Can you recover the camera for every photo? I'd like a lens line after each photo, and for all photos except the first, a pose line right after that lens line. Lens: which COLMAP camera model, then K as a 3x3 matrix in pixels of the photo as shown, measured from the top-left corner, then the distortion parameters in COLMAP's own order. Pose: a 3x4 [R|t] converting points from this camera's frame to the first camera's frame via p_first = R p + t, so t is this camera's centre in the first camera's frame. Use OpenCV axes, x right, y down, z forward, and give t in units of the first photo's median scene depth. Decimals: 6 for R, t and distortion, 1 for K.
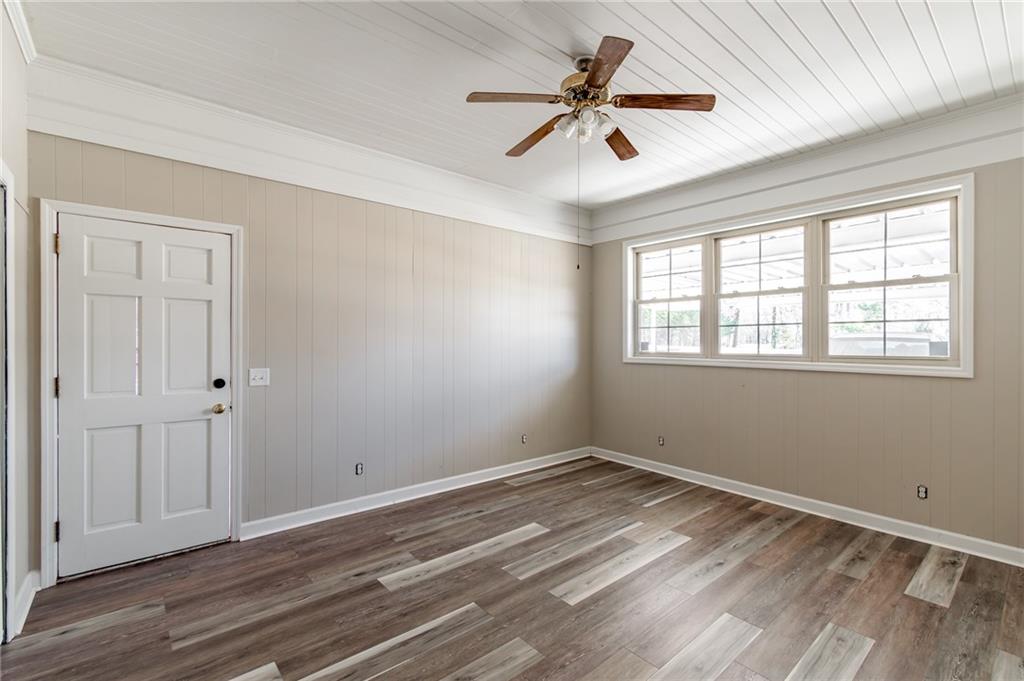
lens RADIAL K [[457.7, 0, 517.6], [0, 457.7, 335.2], [0, 0, 1]] dist [-0.000585, -0.000486]
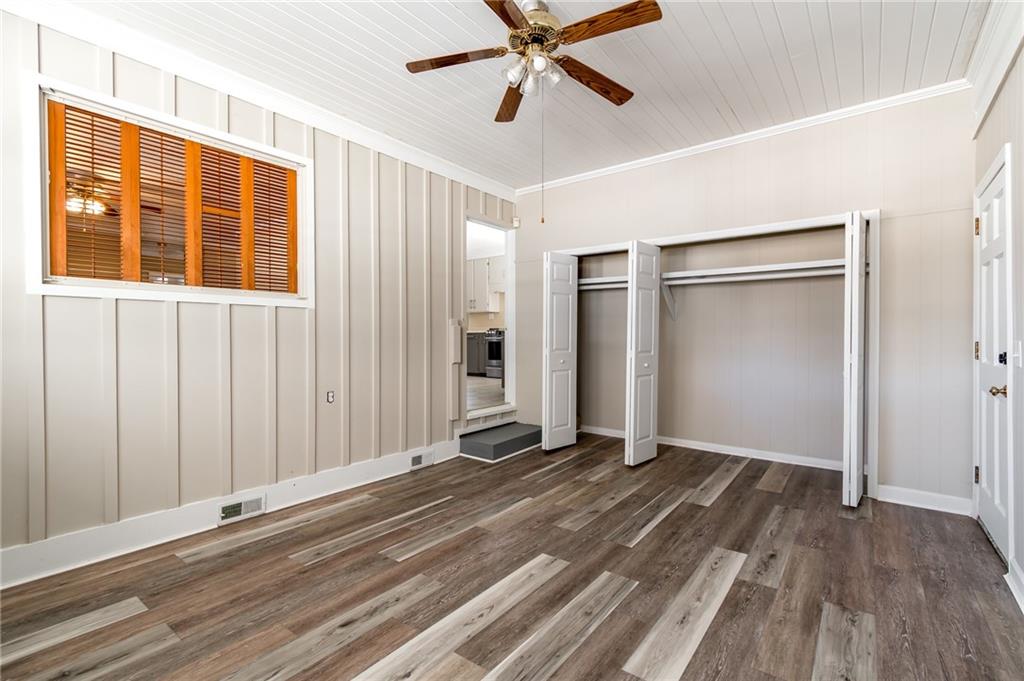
lens RADIAL K [[457.7, 0, 517.6], [0, 457.7, 335.2], [0, 0, 1]] dist [-0.000585, -0.000486]
pose [[-0.977825, -0.002199, -0.209414, 0.359747], [0.001138, 0.999874, -0.015814, 0.090332], [0.209423, -0.015701, -0.977699, 1.833184]]
